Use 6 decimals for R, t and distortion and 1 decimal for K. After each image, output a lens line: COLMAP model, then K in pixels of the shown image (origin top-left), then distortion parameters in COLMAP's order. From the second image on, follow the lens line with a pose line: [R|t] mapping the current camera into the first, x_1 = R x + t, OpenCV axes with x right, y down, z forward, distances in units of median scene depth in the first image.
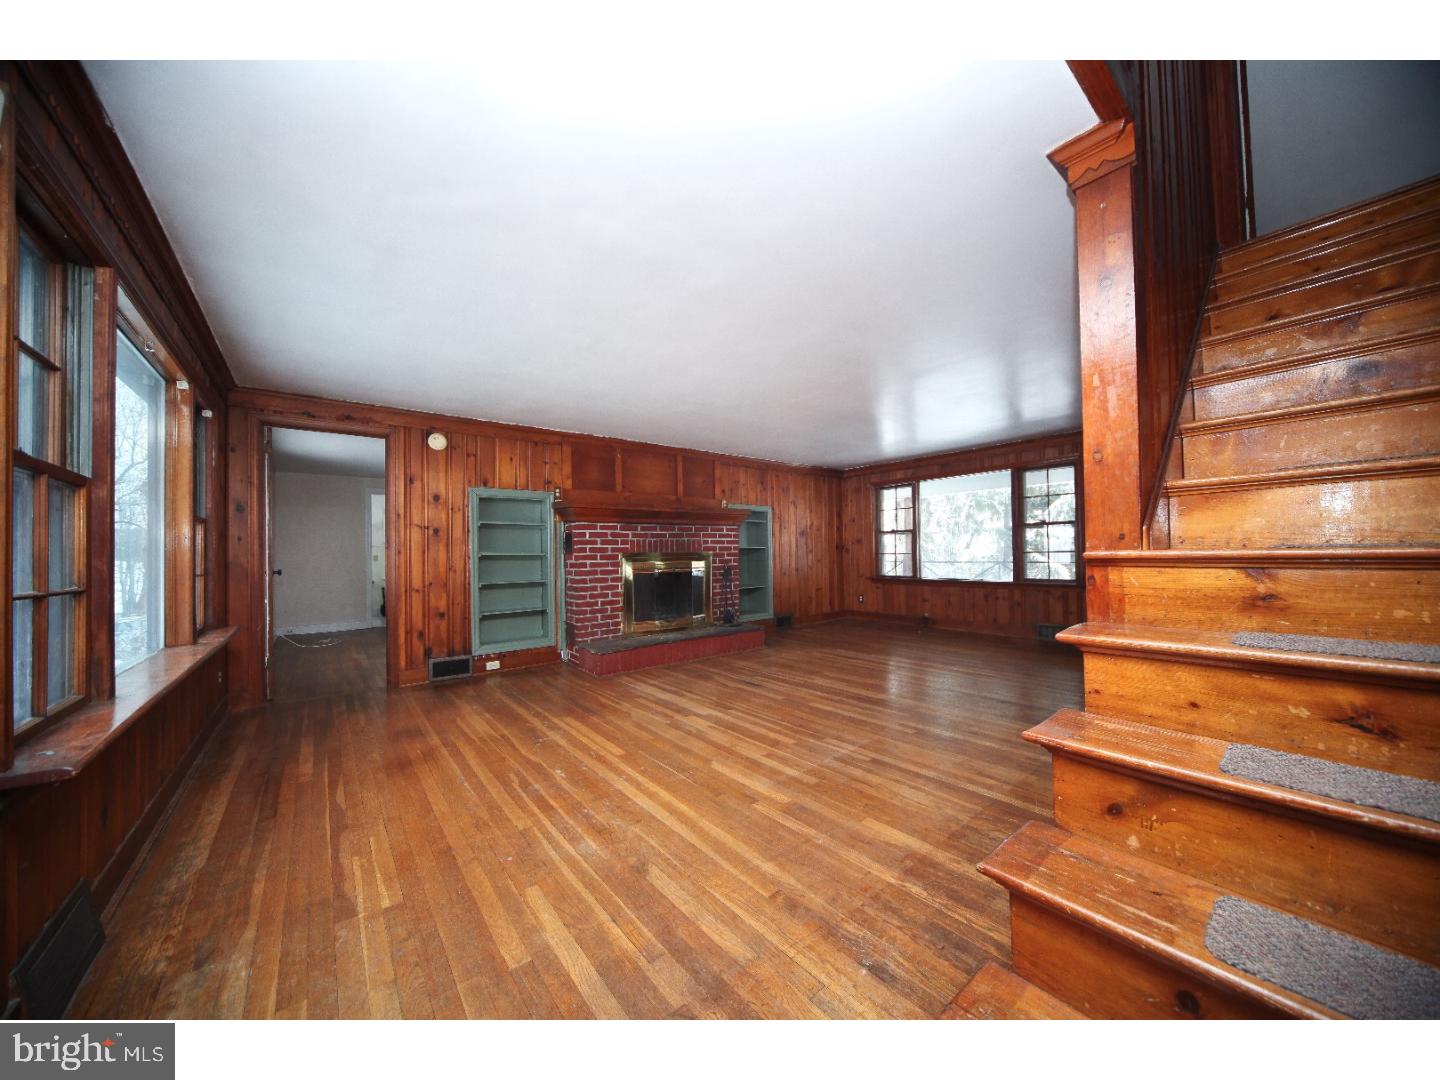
lens RADIAL K [[499.1, 0, 719.7], [0, 499.1, 543.2], [0, 0, 1]] dist [-0.009924, 0.000180]
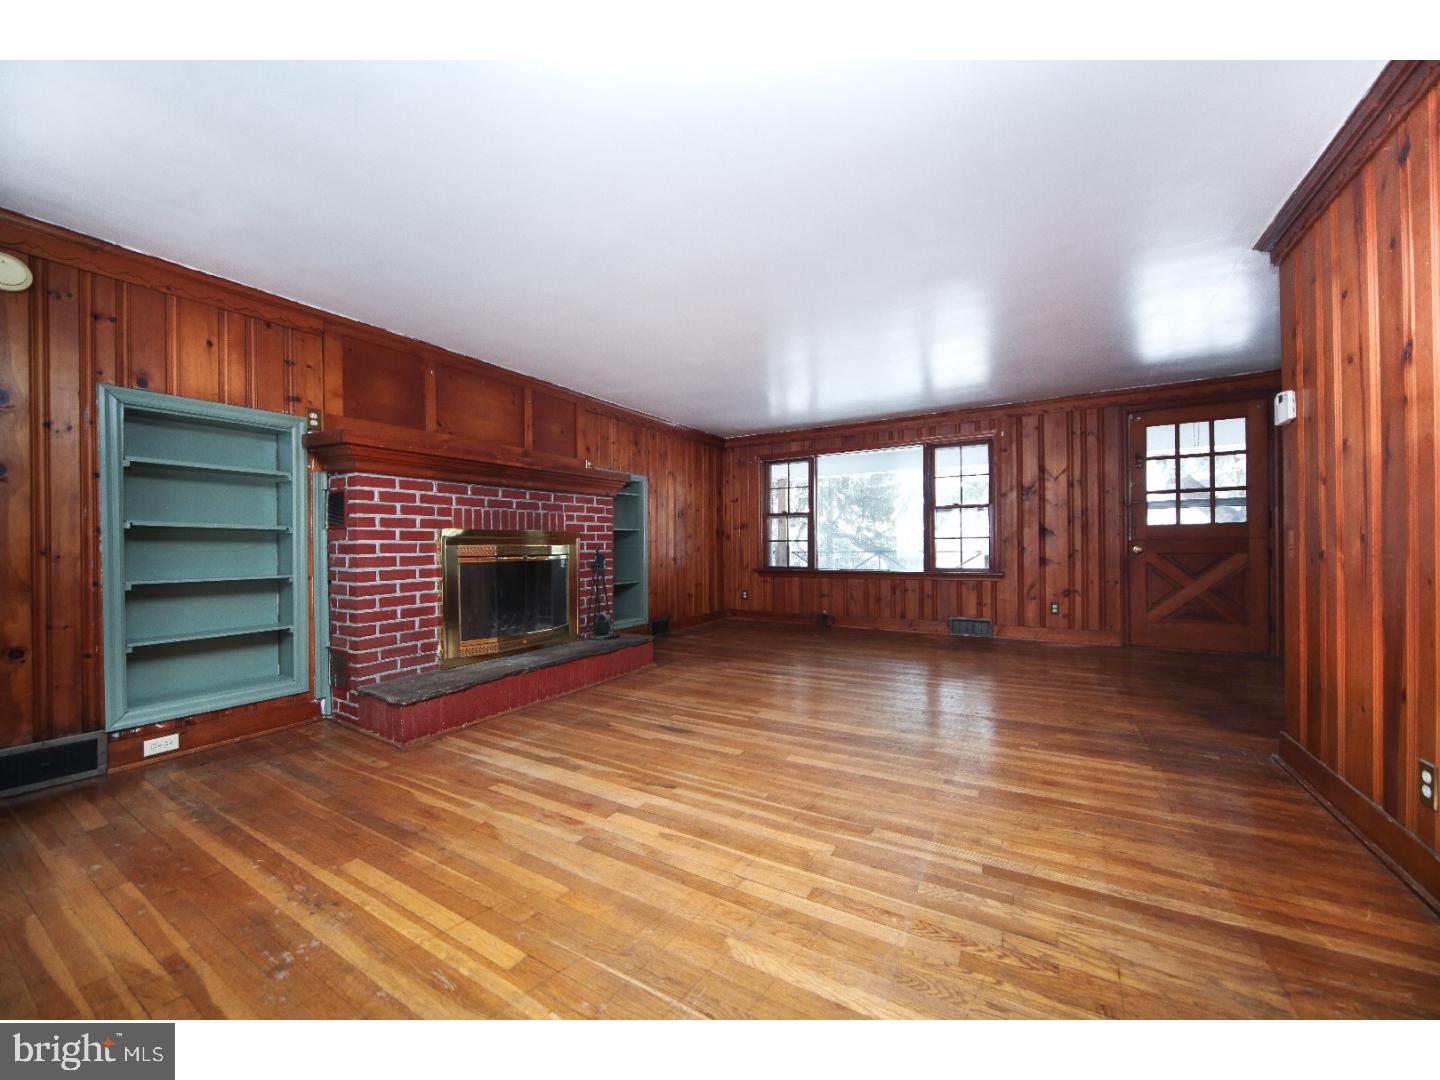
lens RADIAL K [[537.3, 0, 720.0], [0, 537.3, 543.2], [0, 0, 1]] dist [-0.006618, 0.000254]
pose [[0.936207, 0.008424, 0.351349, -0.117089], [-0.012532, 0.999877, 0.009421, 0.028900], [-0.351227, -0.013223, 0.936197, 0.298179]]
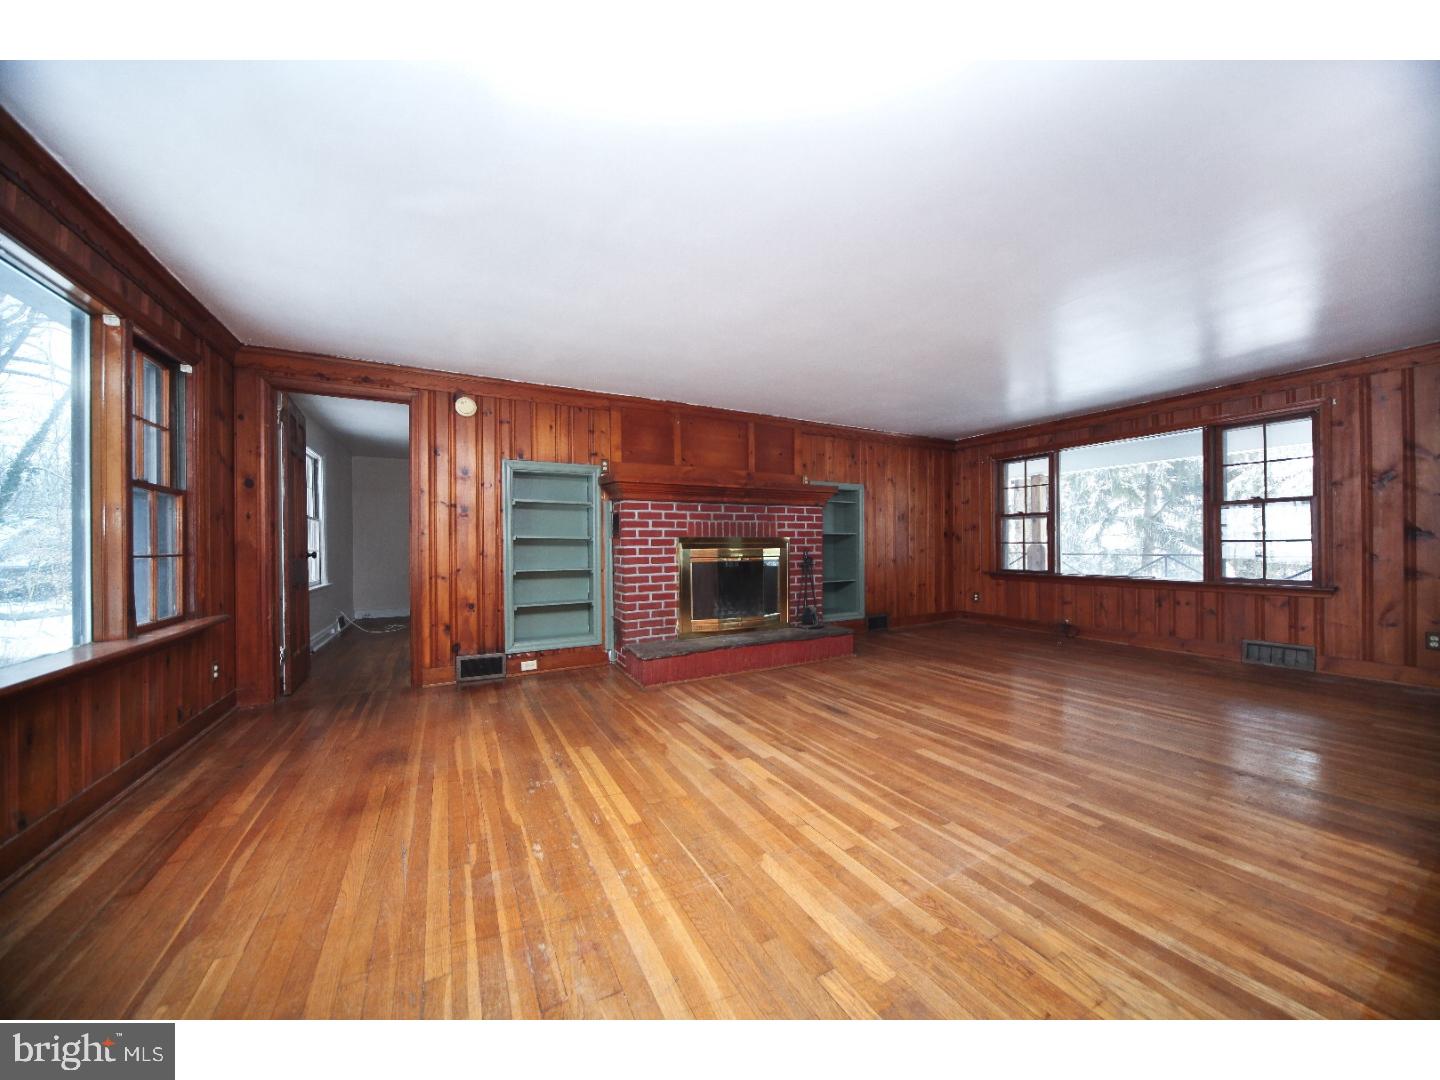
lens RADIAL K [[499.1, 0, 719.7], [0, 499.1, 543.2], [0, 0, 1]] dist [-0.009924, 0.000180]
pose [[0.984339, 0.008427, -0.176086, 0.021901], [-0.005011, 0.999791, 0.019834, 0.013678], [0.176216, -0.018641, 0.984175, 0.208330]]
